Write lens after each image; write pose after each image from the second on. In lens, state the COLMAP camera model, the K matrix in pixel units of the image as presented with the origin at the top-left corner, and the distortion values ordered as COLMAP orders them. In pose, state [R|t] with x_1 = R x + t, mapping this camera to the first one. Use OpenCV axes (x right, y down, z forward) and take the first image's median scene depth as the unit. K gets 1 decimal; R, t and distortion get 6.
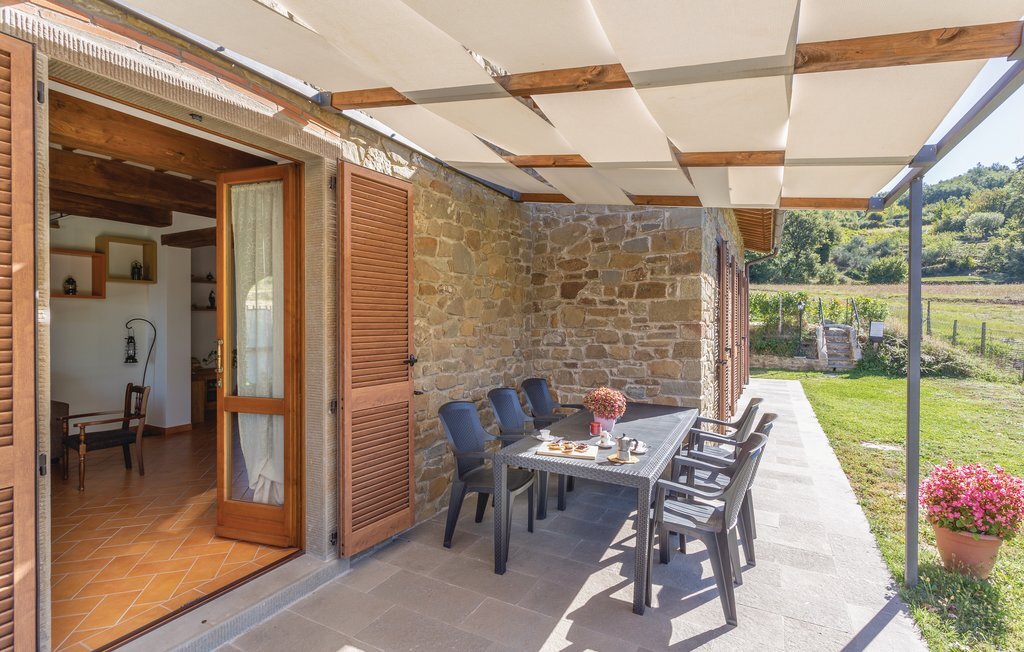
lens RADIAL K [[490.7, 0, 512.0], [0, 490.7, 326.0], [0, 0, 1]] dist [-0.000895, 0.000191]
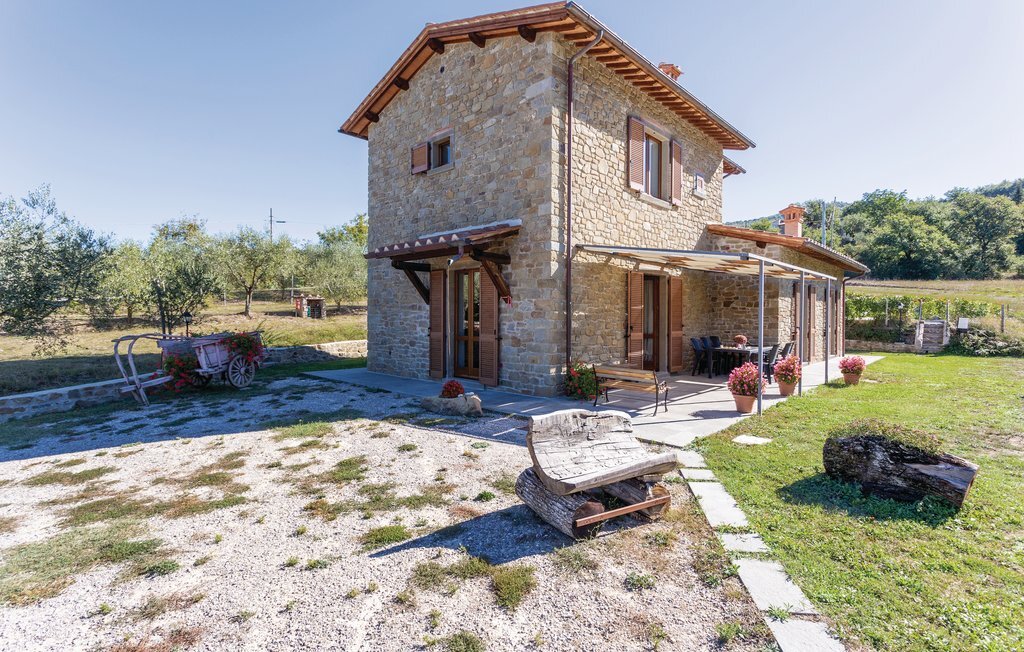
lens RADIAL K [[490.7, 0, 512.0], [0, 490.7, 326.0], [0, 0, 1]] dist [-0.000895, 0.000191]
pose [[0.963230, 0.005368, -0.268623, -0.101879], [-0.004295, 0.999980, 0.004582, 0.013967], [0.268642, -0.003260, 0.963235, -0.656561]]
